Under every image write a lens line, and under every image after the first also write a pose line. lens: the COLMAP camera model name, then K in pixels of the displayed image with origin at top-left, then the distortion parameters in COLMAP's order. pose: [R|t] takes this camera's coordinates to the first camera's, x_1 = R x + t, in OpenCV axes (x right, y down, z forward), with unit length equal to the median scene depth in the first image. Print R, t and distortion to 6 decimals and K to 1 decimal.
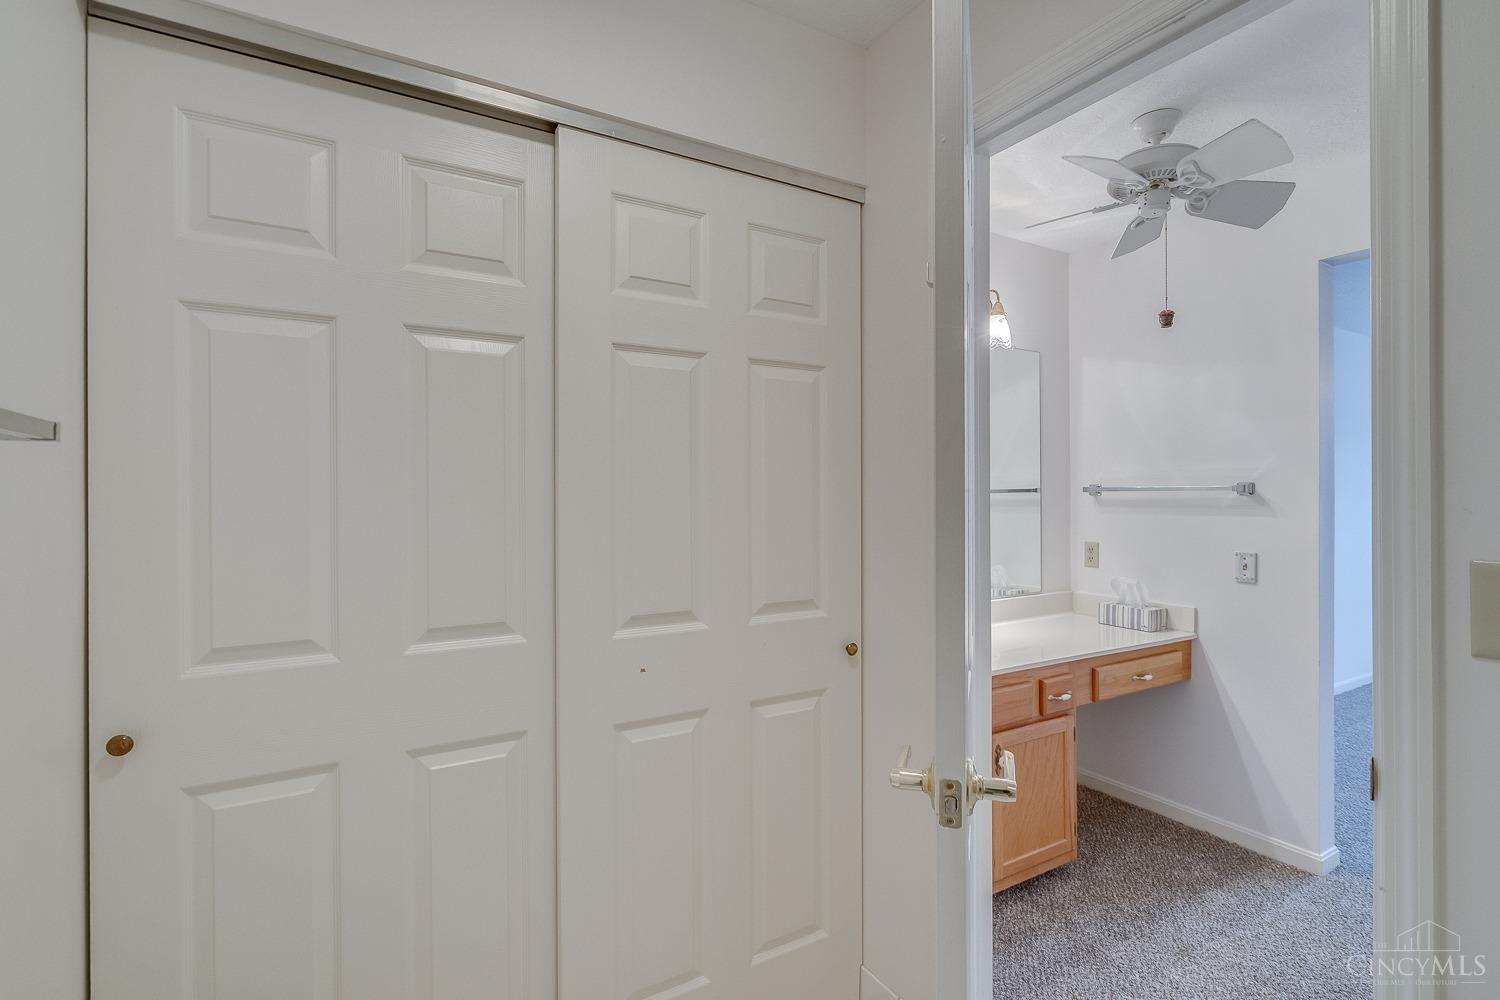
lens RADIAL K [[725.2, 0, 750.0], [0, 725.2, 500.0], [0, 0, 1]] dist [0.000753, 0.000538]
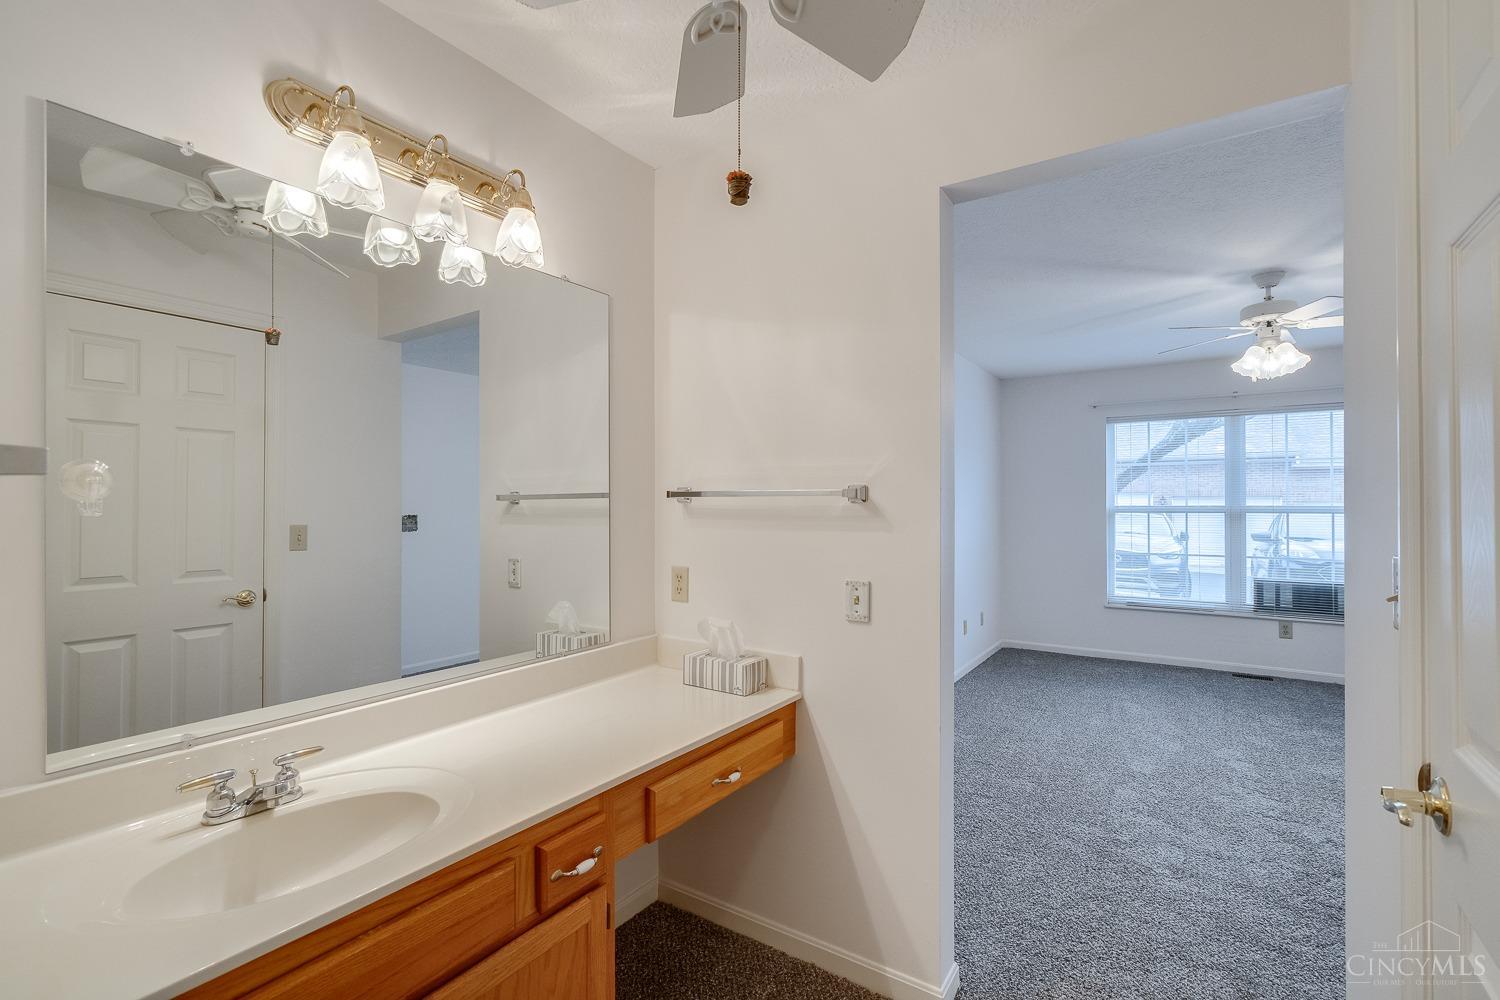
lens RADIAL K [[683.4, 0, 750.0], [0, 683.4, 500.0], [0, 0, 1]] dist [-0.001217, 0.000035]
pose [[0.903759, 0.005914, 0.428000, 0.275418], [-0.001937, 0.999951, -0.009727, -0.002543], [-0.428037, 0.007962, 0.903726, 0.402203]]
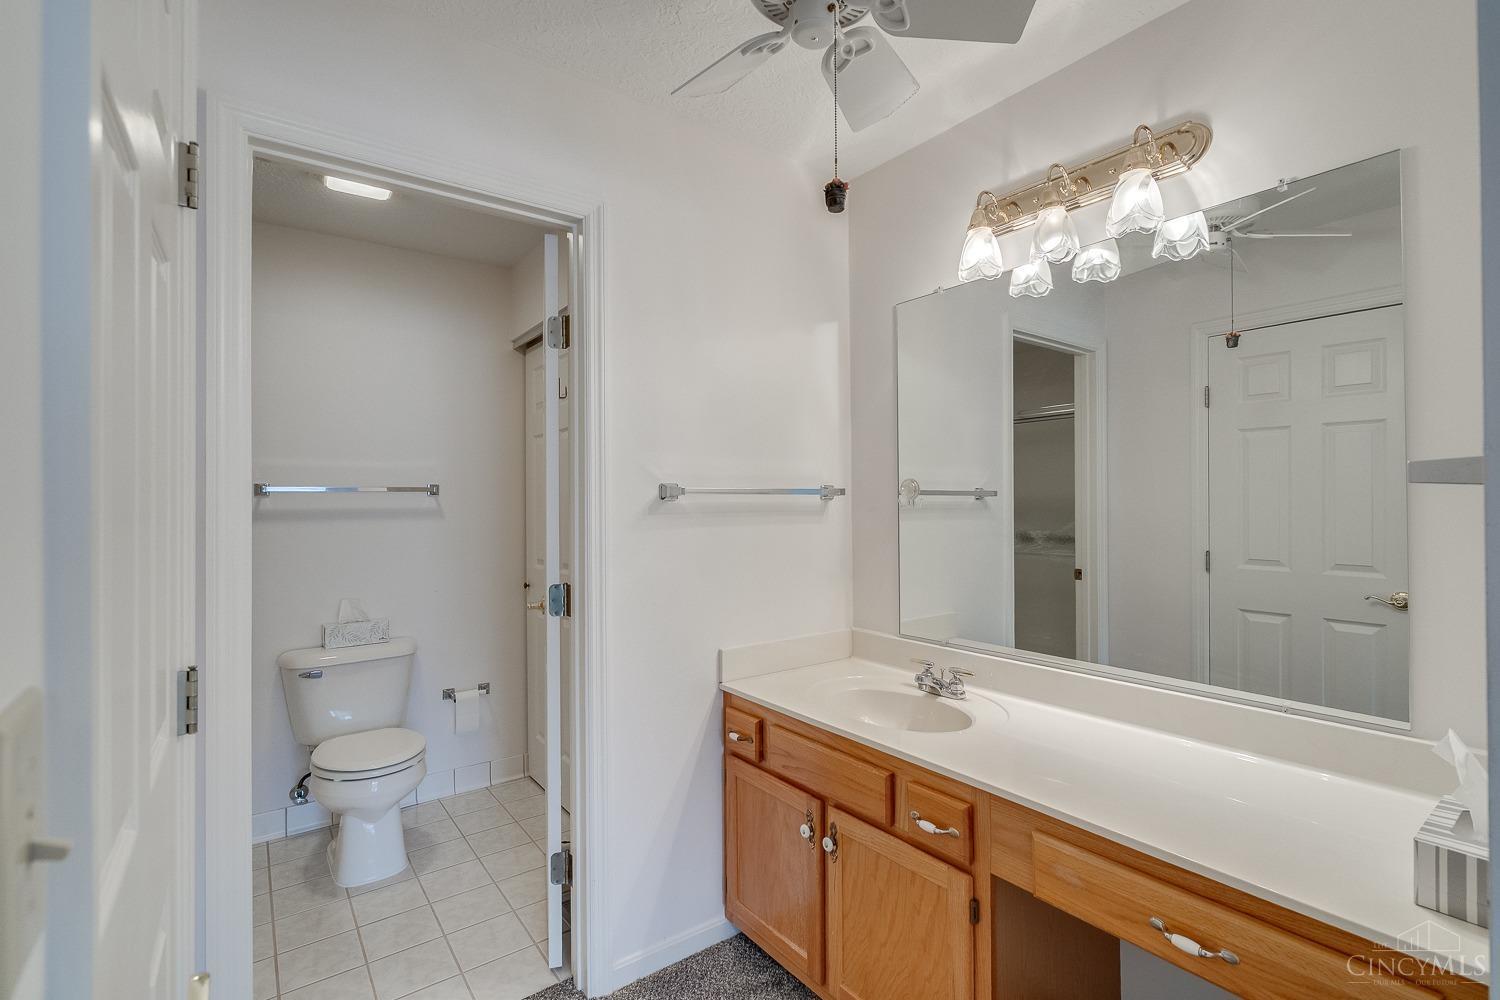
lens RADIAL K [[683.4, 0, 750.0], [0, 683.4, 500.0], [0, 0, 1]] dist [-0.001217, 0.000035]
pose [[0.095142, 0.000062, -0.995464, 0.850598], [0.006163, 0.999981, 0.000651, -0.006677], [0.995445, -0.006197, 0.095140, 0.676772]]
